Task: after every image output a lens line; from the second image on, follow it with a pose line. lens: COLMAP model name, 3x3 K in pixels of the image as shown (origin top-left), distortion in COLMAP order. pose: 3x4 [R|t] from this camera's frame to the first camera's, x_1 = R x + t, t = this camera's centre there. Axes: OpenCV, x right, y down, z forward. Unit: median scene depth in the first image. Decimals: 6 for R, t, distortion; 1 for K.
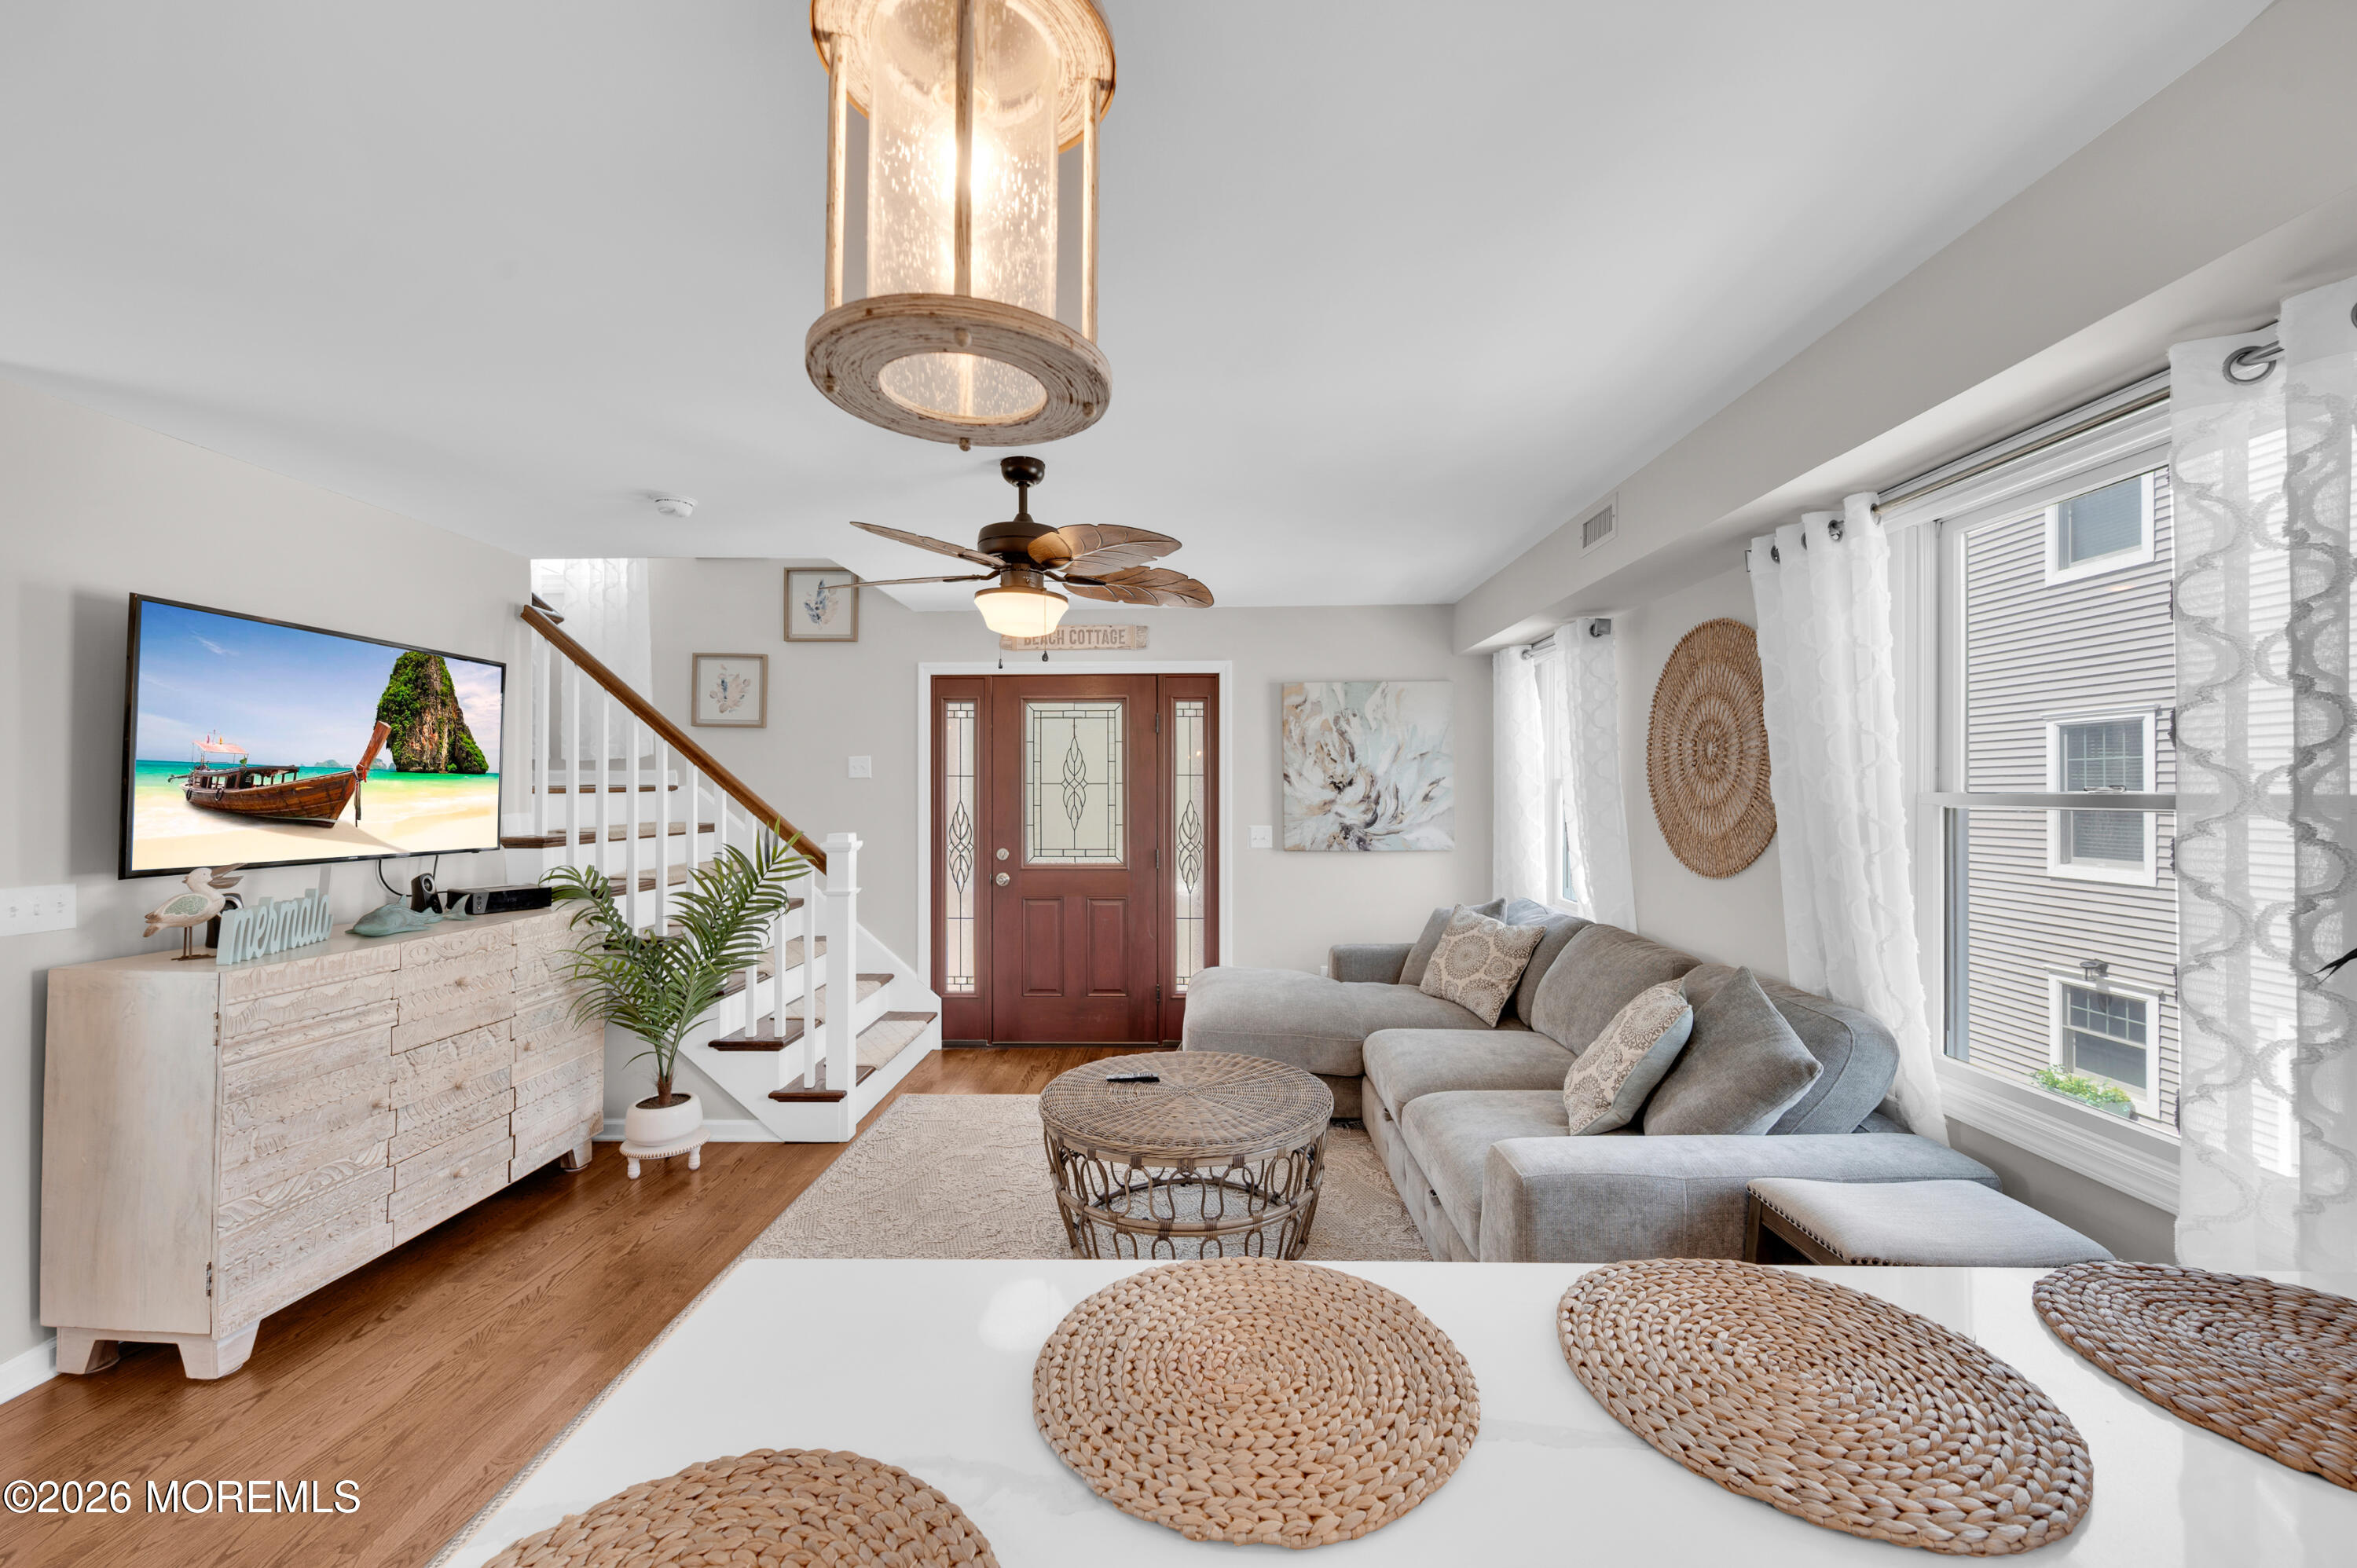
lens RADIAL K [[935.3, 0, 1178.5], [0, 935.3, 784.0], [0, 0, 1]] dist [-0.000599, -0.000035]
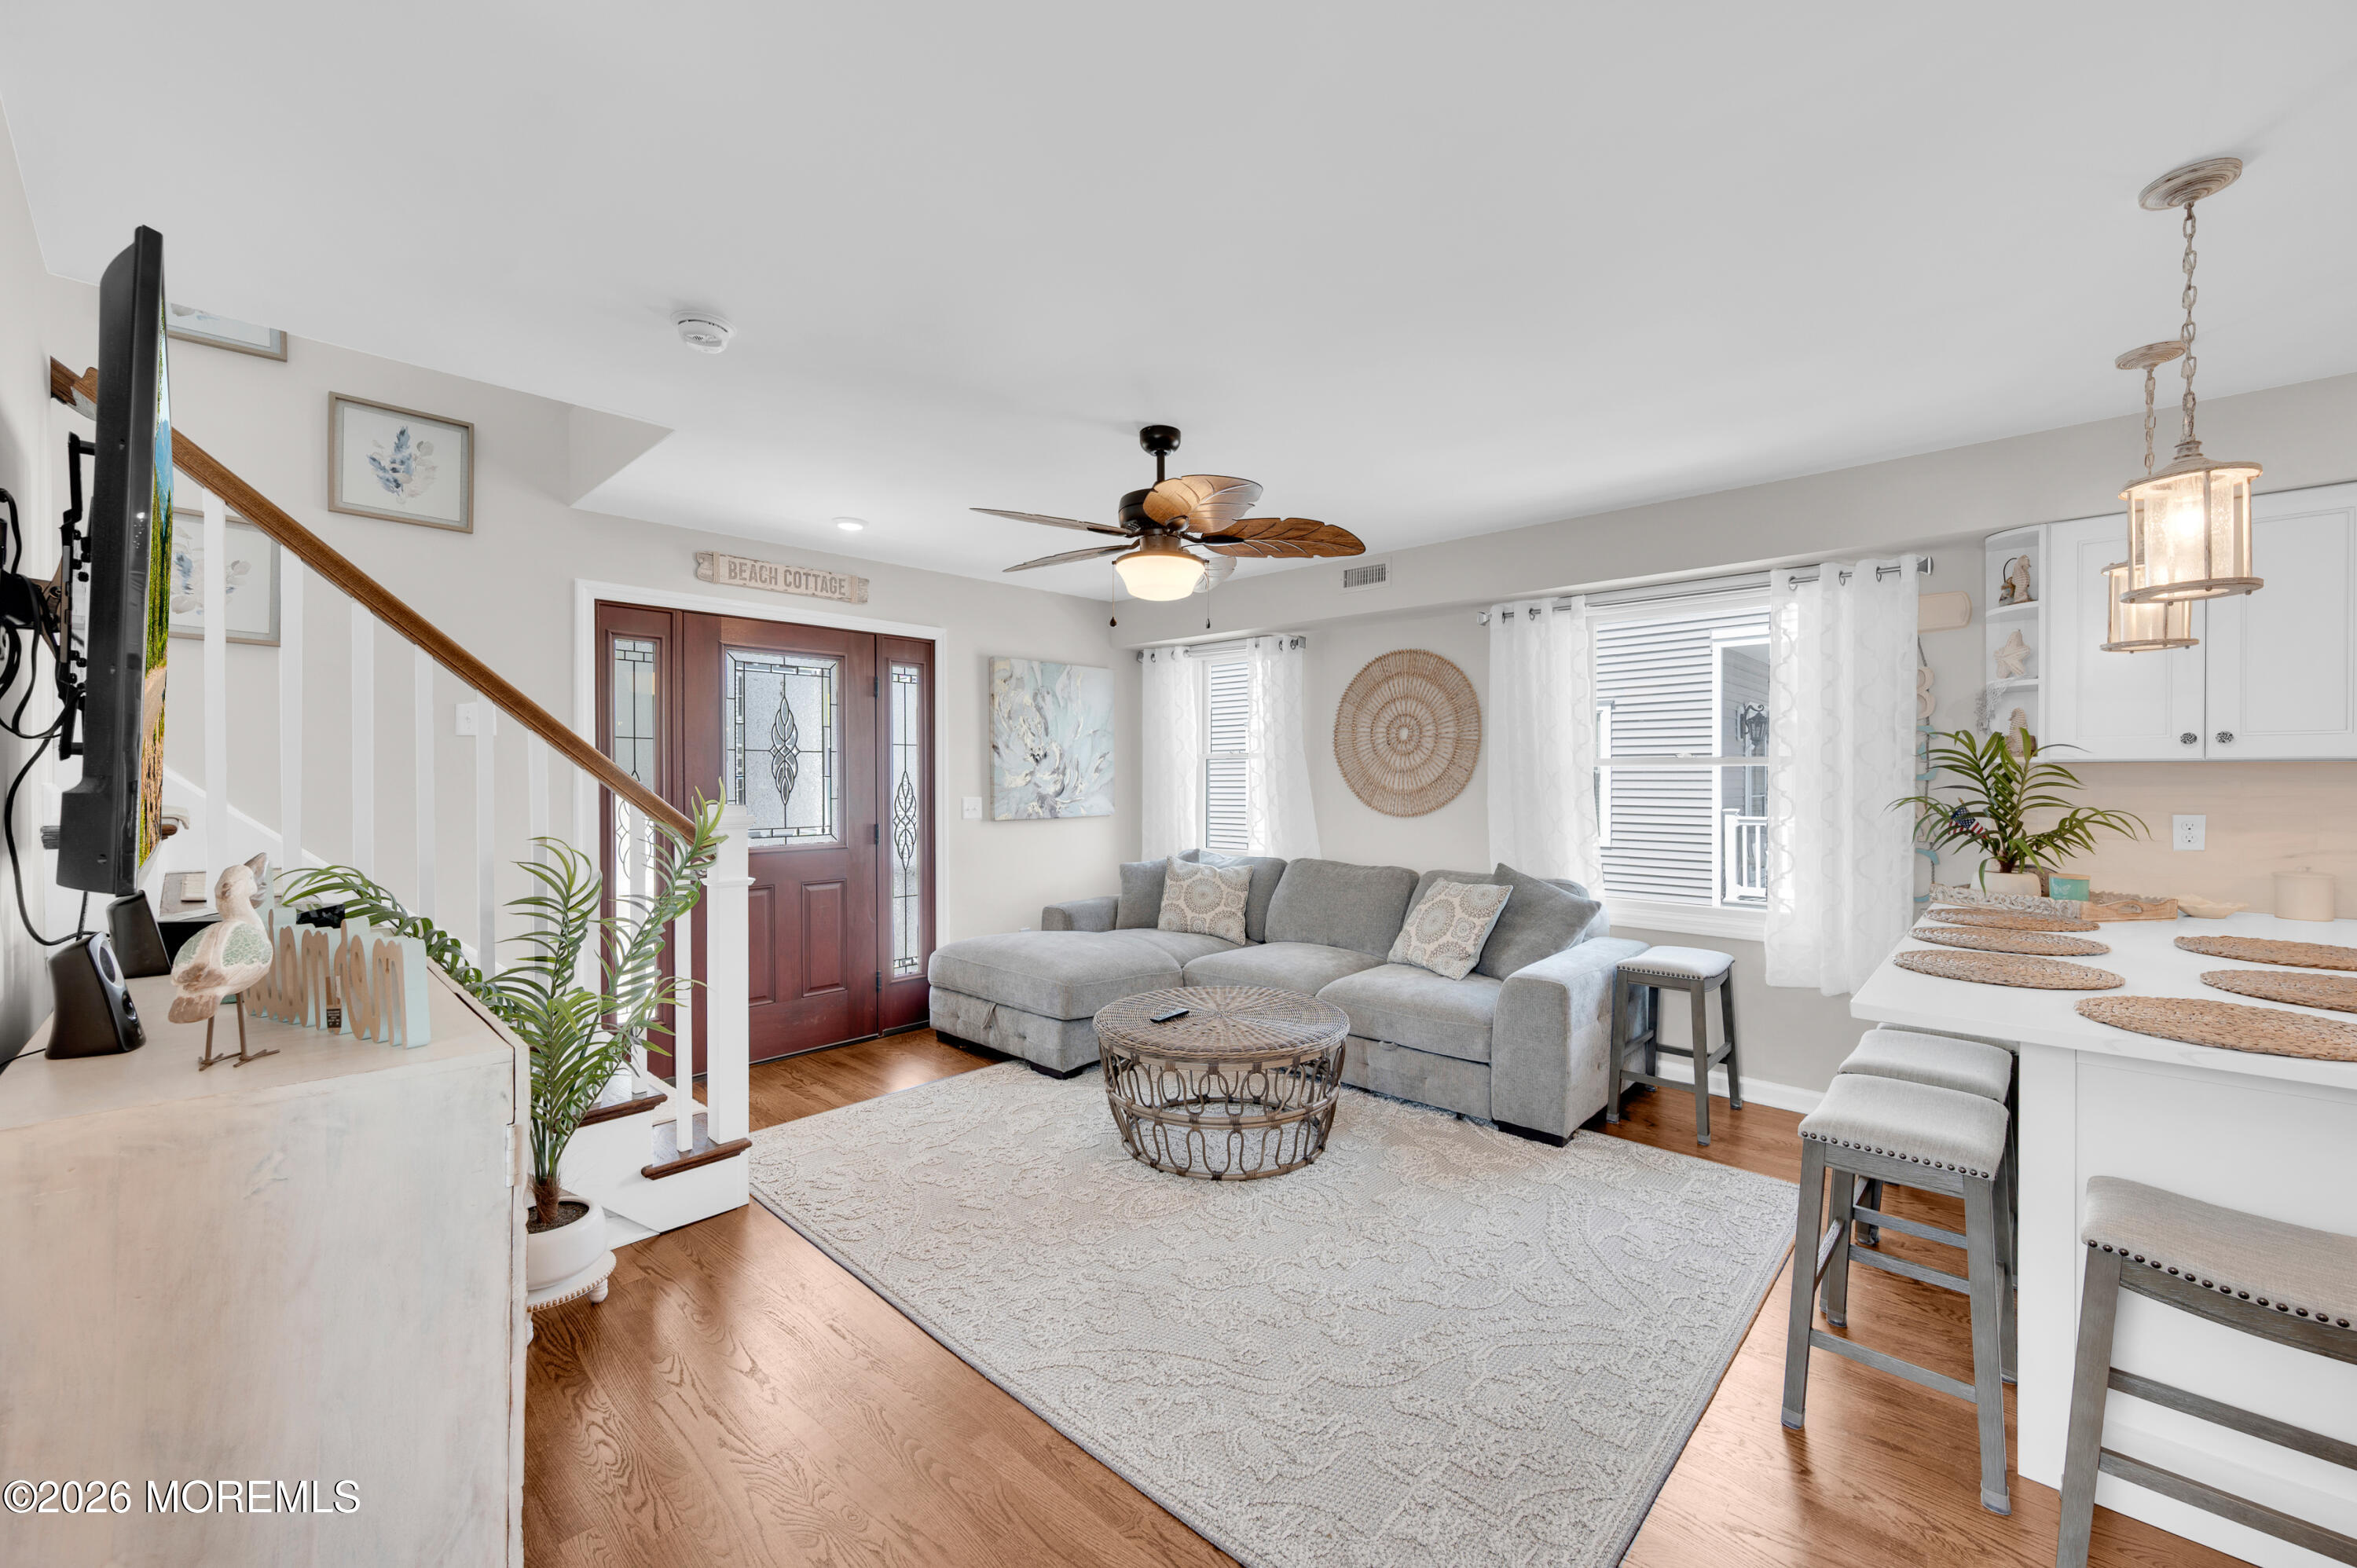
lens RADIAL K [[935.3, 0, 1178.5], [0, 935.3, 784.0], [0, 0, 1]] dist [-0.000599, -0.000035]
pose [[0.661545, -0.004215, 0.749893, -0.521731], [-0.002950, 0.999962, 0.008224, 0.022312], [-0.749899, -0.007653, 0.661508, 0.169906]]
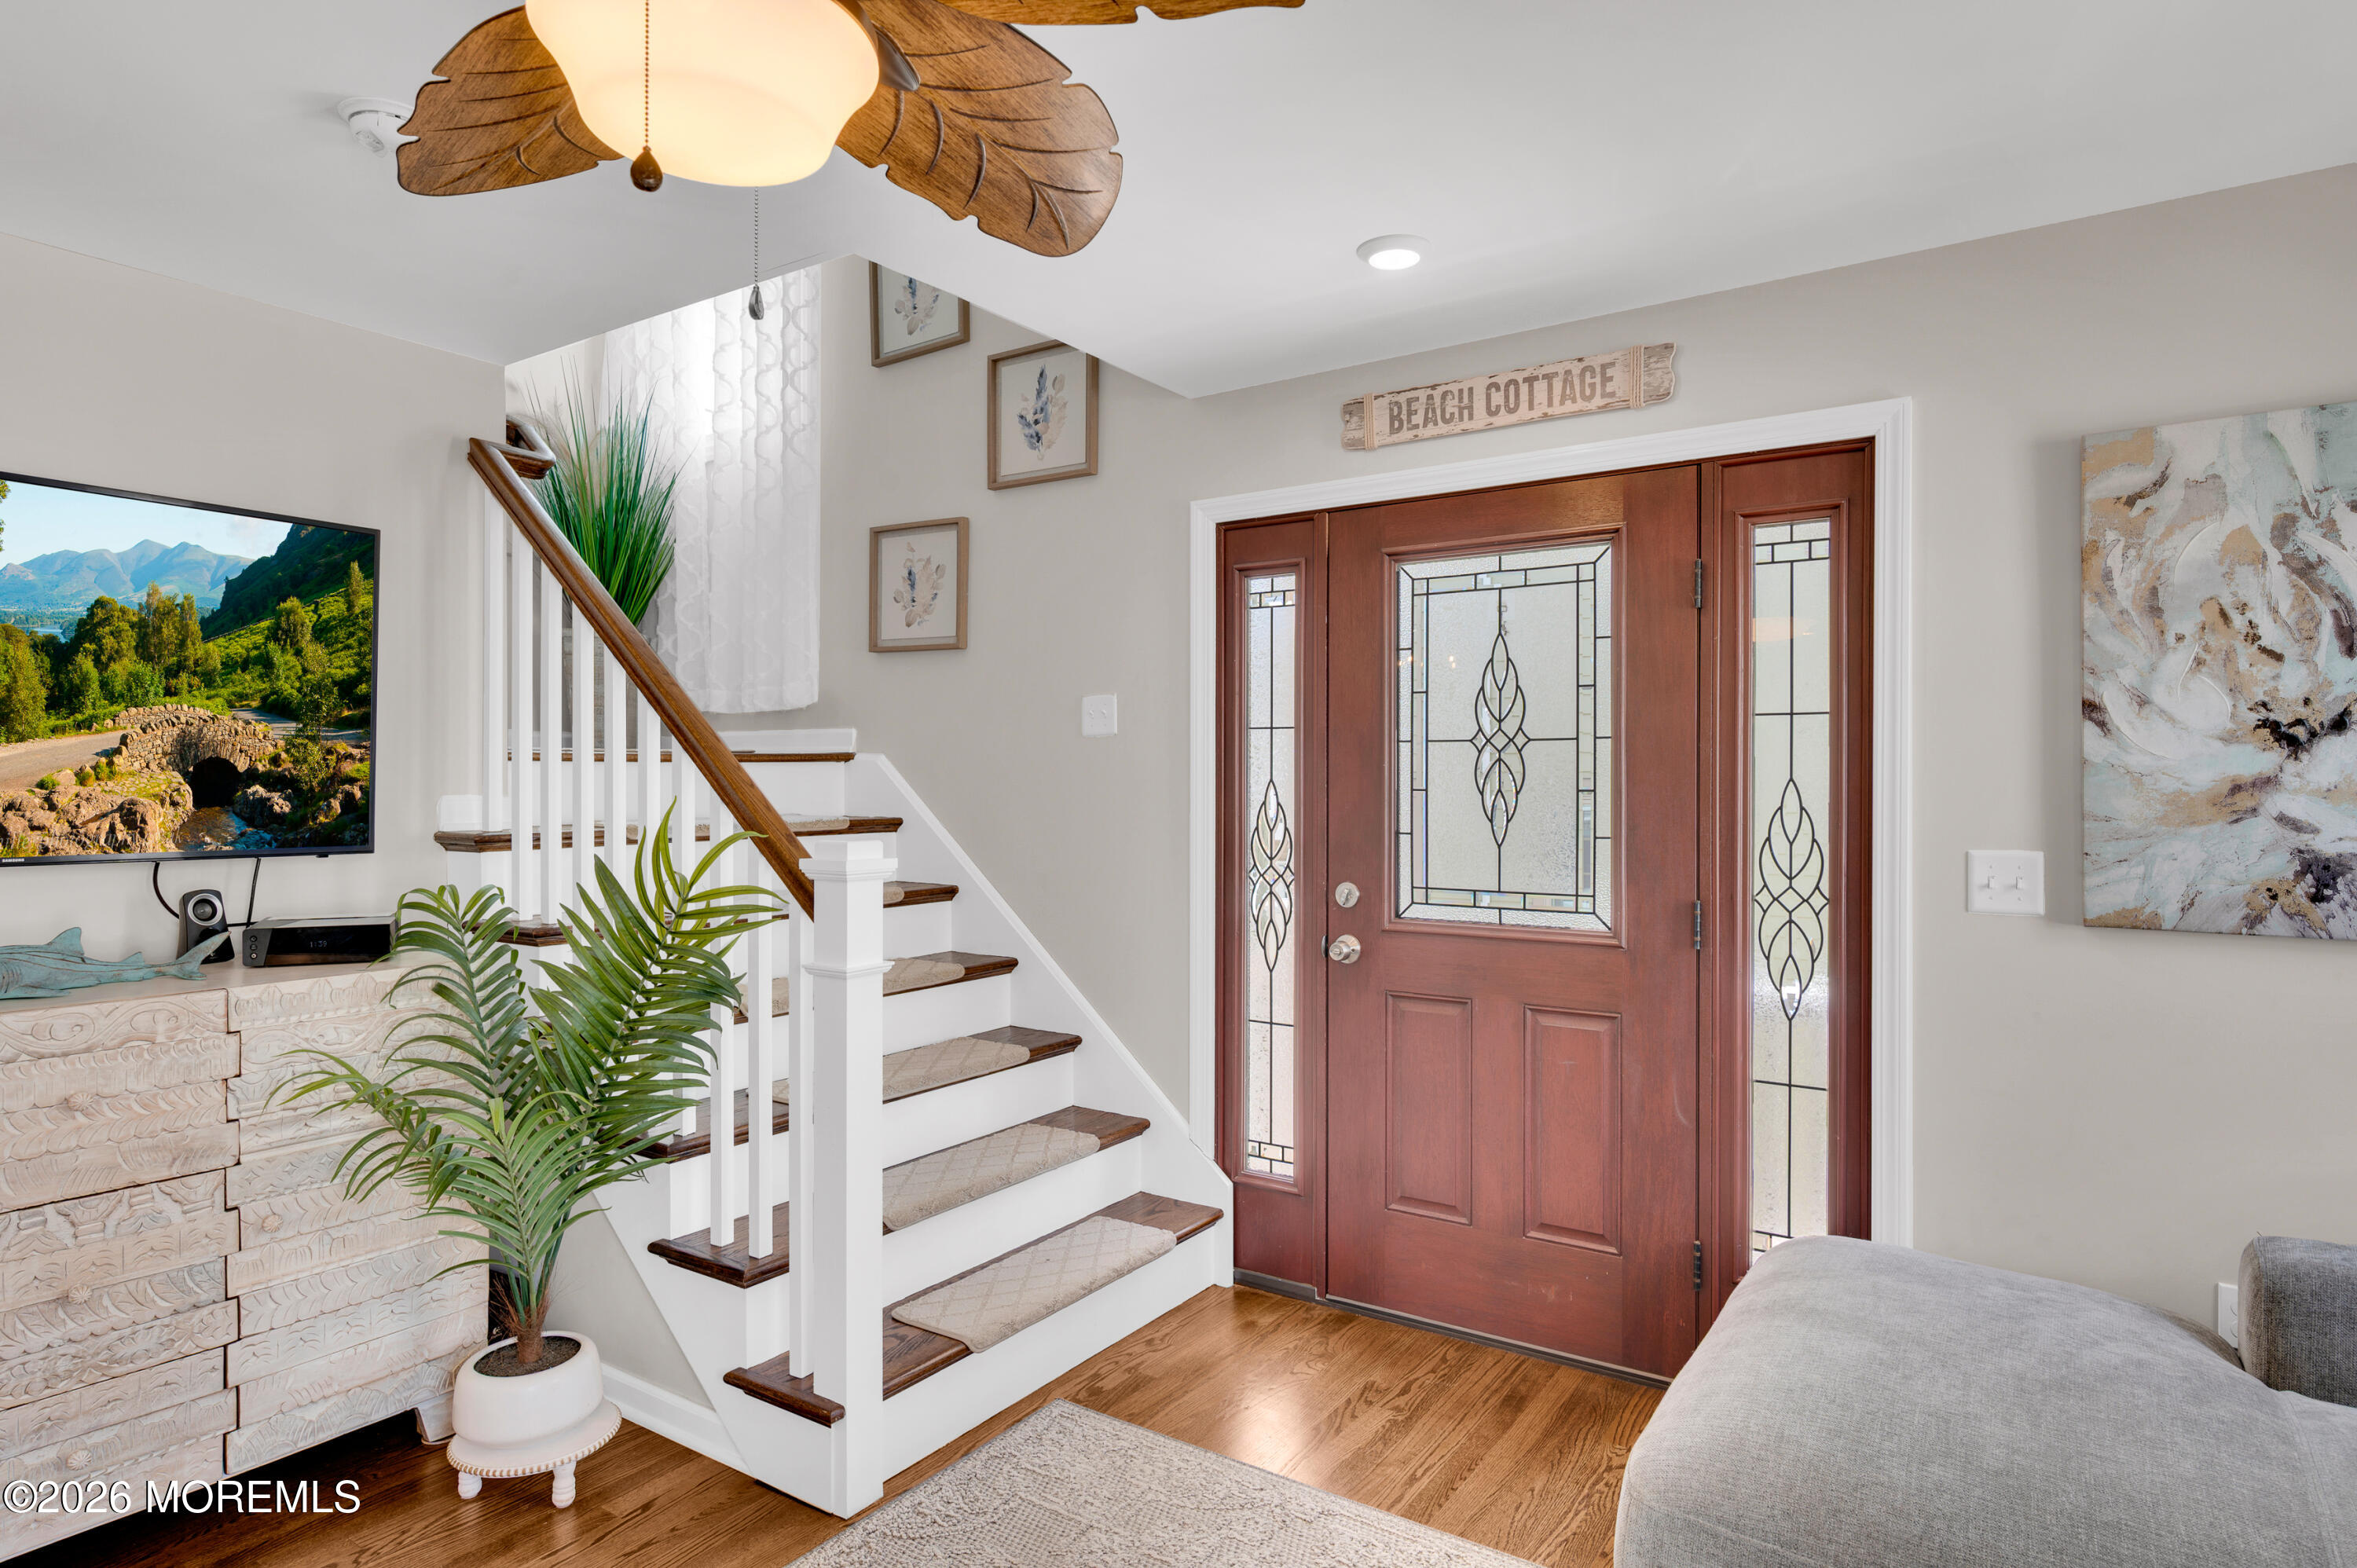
lens RADIAL K [[1309.2, 0, 1178.5], [0, 1309.2, 784.0], [0, 0, 1]] dist [-0.002544, 0.001029]
pose [[0.841078, 0.003289, -0.540905, 0.092791], [0.000922, 0.999971, 0.007515, 0.015643], [0.540914, -0.006819, 0.841050, 0.415971]]
